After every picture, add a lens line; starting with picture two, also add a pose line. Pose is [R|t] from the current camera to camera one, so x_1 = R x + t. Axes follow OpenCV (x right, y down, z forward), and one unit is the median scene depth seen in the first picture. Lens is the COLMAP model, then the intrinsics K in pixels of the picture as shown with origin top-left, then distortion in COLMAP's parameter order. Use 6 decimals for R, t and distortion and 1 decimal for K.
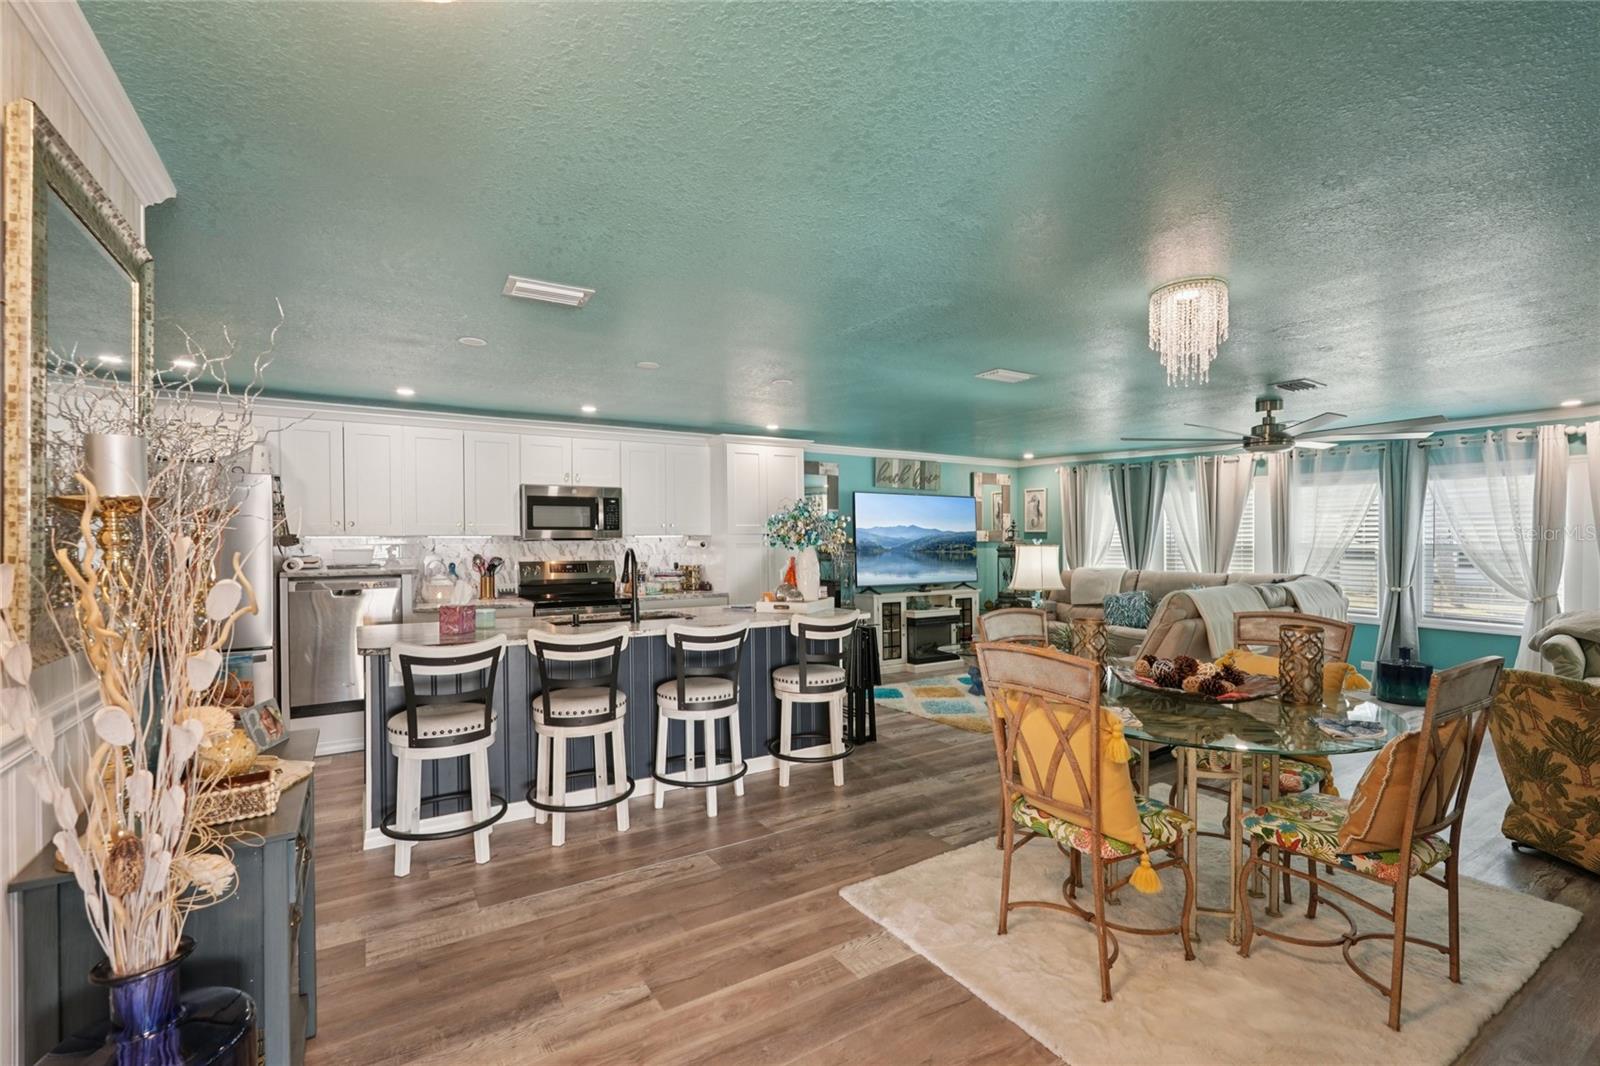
lens RADIAL K [[721.7, 0, 801.3], [0, 721.7, 539.2], [0, 0, 1]] dist [-0.012962, 0.008006]
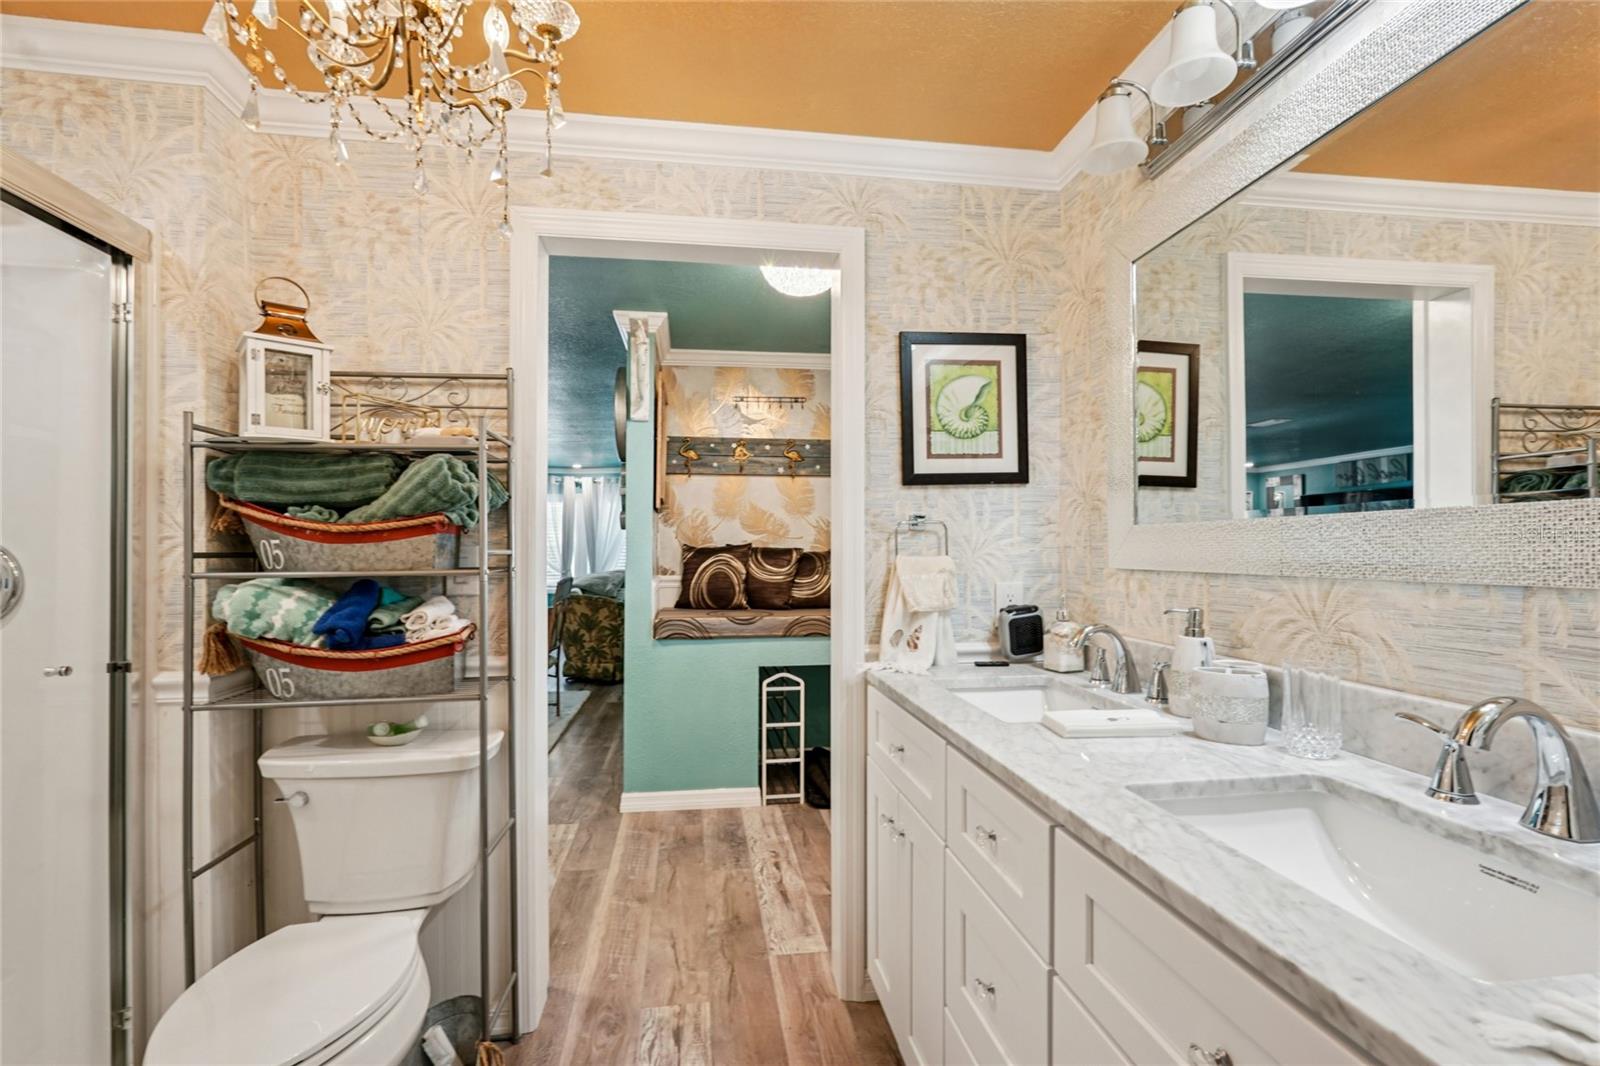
lens RADIAL K [[721.7, 0, 805.3], [0, 721.7, 540.8], [0, 0, 1]] dist [-0.012962, 0.008006]
pose [[0.406157, 0.009995, 0.913749, -0.386274], [0.000267, 0.999939, -0.011057, 0.026356], [-0.913803, 0.004735, 0.406130, -0.294295]]
